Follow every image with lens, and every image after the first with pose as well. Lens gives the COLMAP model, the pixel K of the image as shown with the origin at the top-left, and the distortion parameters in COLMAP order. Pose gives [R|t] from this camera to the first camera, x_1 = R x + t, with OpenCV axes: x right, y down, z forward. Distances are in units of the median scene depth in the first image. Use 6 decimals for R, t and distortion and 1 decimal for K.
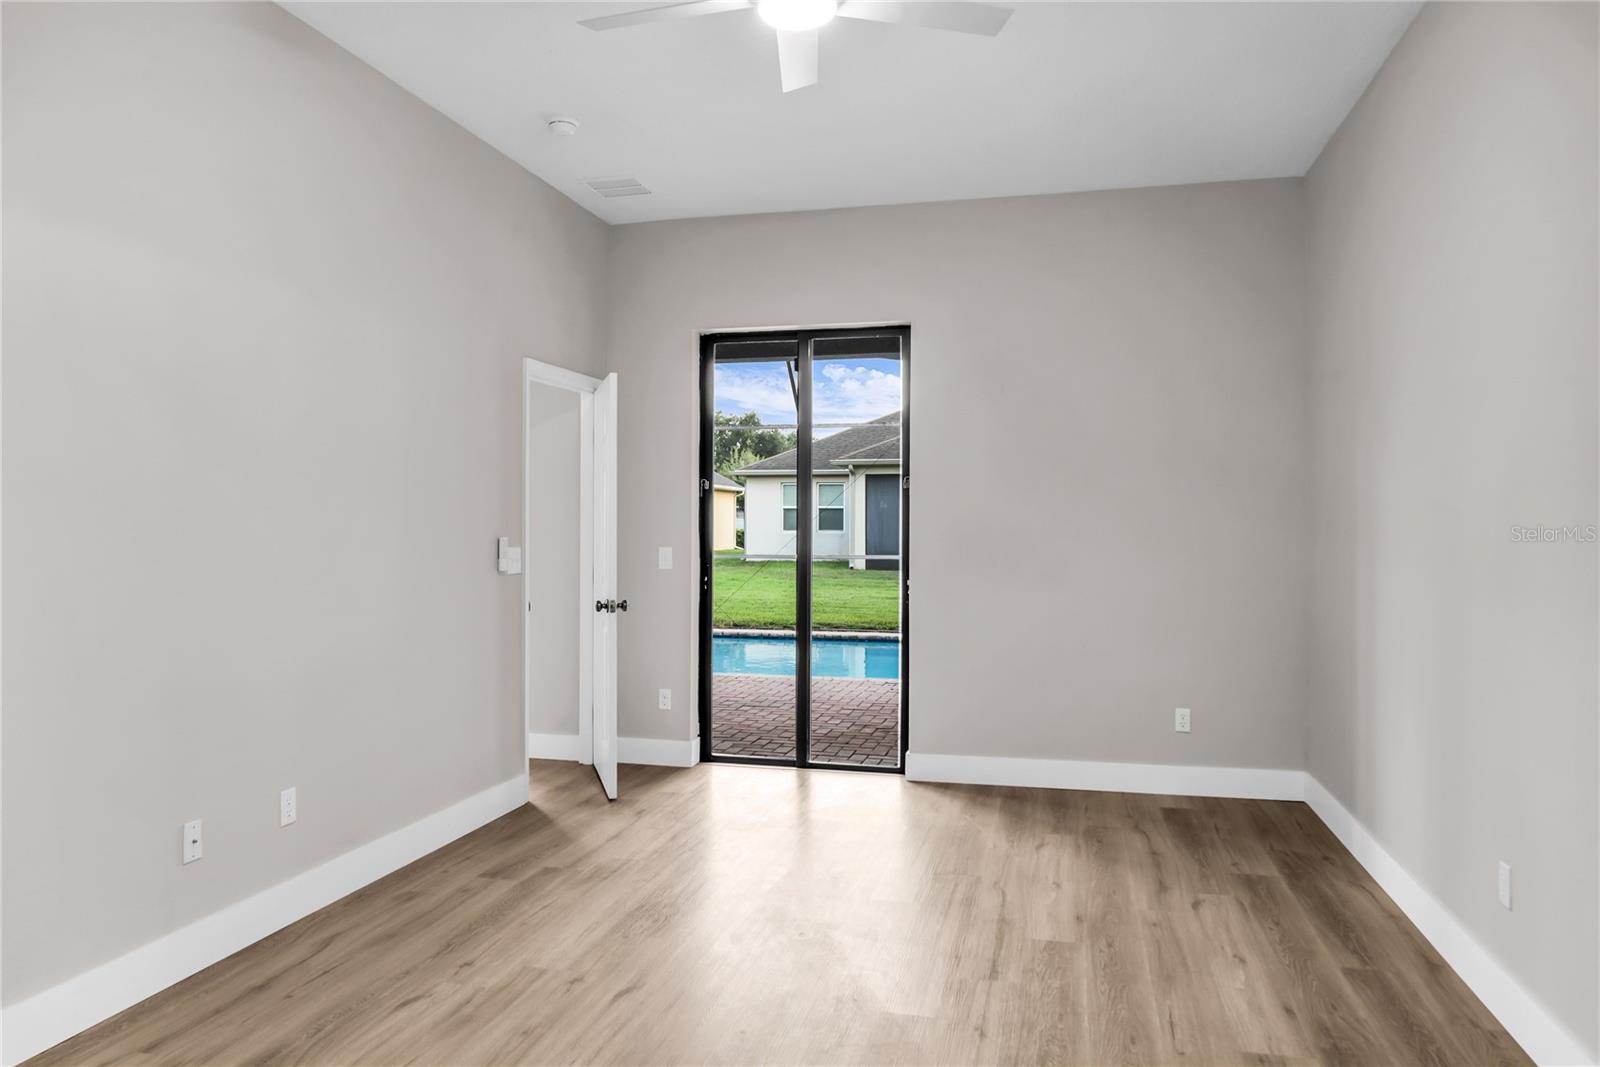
lens RADIAL K [[1071.0, 0, 800.0], [0, 1071.0, 533.5], [0, 0, 1]] dist [-0.025177, 0.001866]
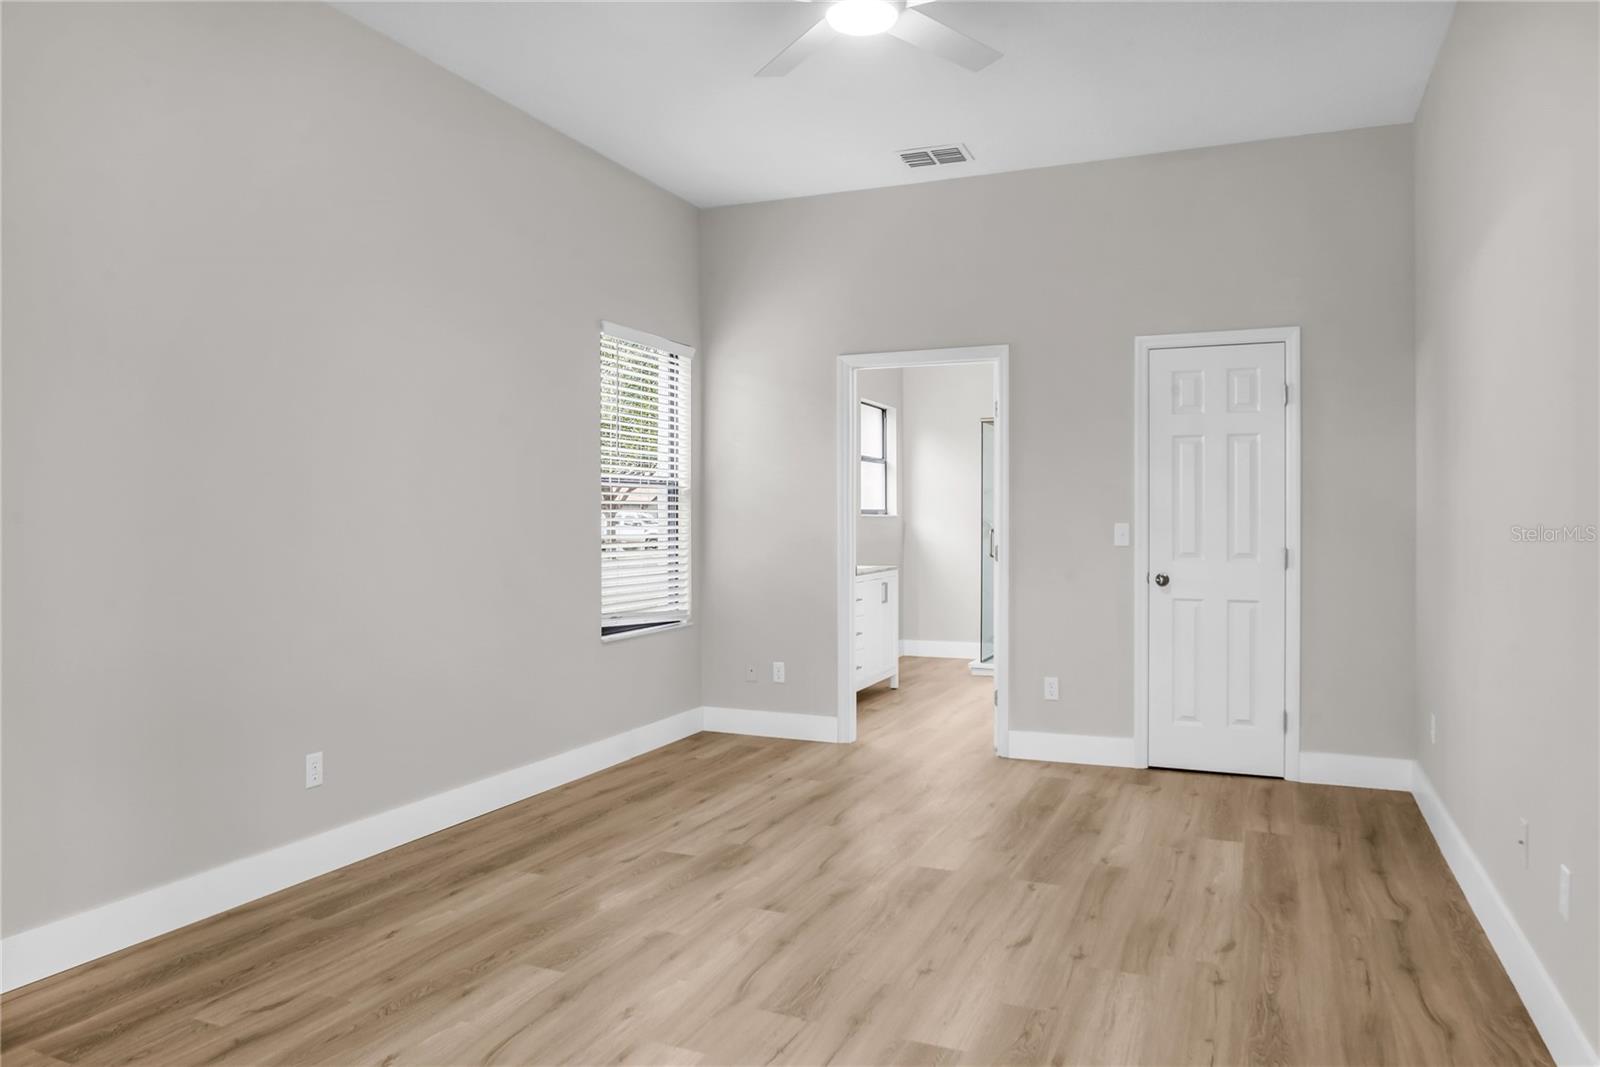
lens RADIAL K [[1071.0, 0, 800.0], [0, 1071.0, 533.5], [0, 0, 1]] dist [-0.025177, 0.001866]
pose [[-0.984936, -0.009066, 0.172681, -0.122051], [-0.005523, 0.999765, 0.020984, 0.013794], [-0.172831, 0.019714, -0.984754, 1.970990]]
